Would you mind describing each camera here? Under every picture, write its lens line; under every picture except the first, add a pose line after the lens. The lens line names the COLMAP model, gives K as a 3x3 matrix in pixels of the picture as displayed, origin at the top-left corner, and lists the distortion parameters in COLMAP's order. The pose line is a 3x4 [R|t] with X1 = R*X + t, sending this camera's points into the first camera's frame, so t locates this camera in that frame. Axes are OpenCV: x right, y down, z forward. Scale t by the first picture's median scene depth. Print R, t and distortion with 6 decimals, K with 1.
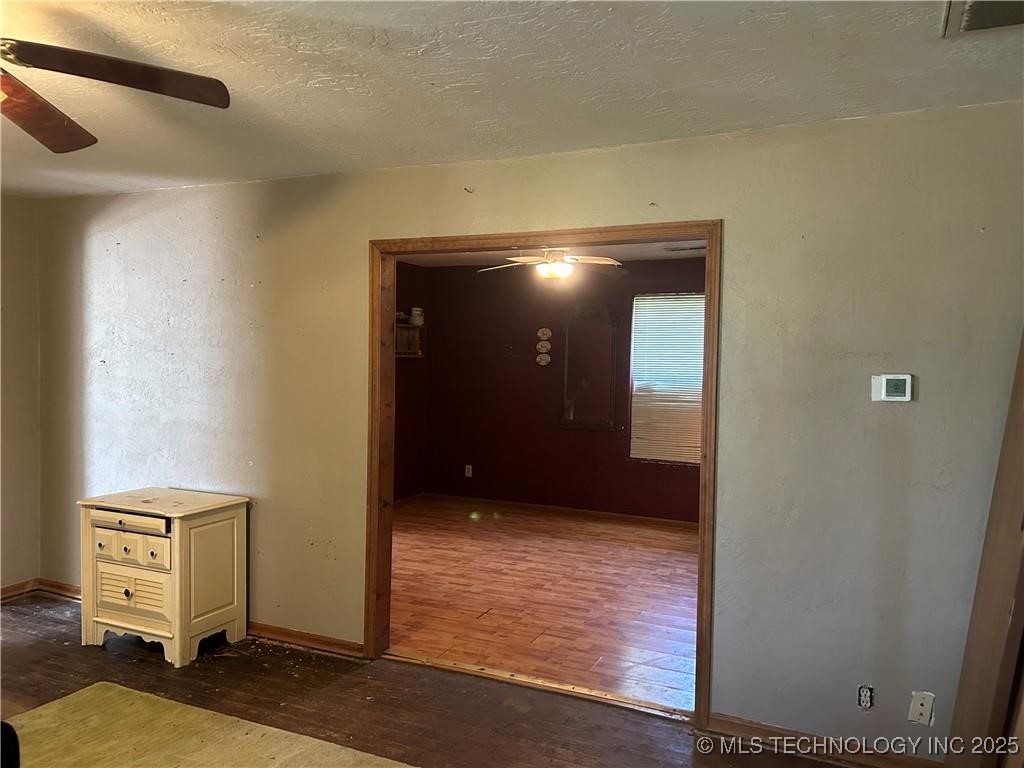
lens RADIAL K [[787.7, 0, 508.1], [0, 787.7, 396.6], [0, 0, 1]] dist [0.127375, -0.157039]
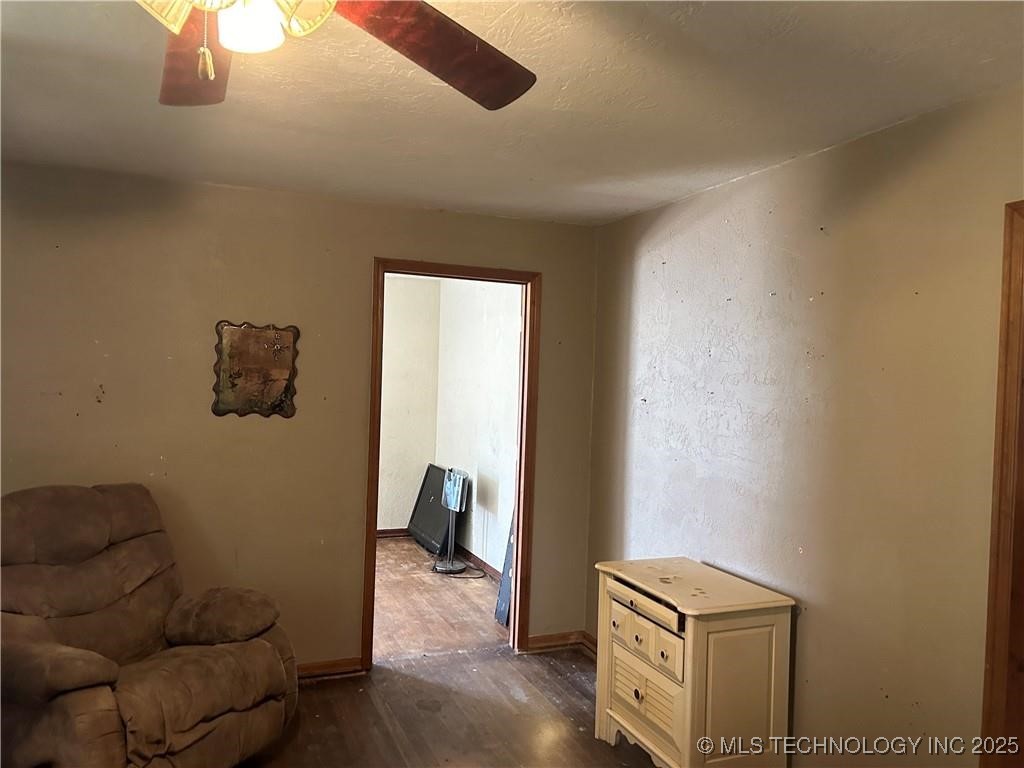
lens RADIAL K [[777.4, 0, 511.2], [0, 777.4, 387.0], [0, 0, 1]] dist [0.059820, -0.075011]
pose [[0.738982, 0.015545, -0.673546, -0.046393], [-0.054842, 0.997804, -0.037142, -0.019909], [0.671489, 0.064386, 0.738212, 0.302701]]
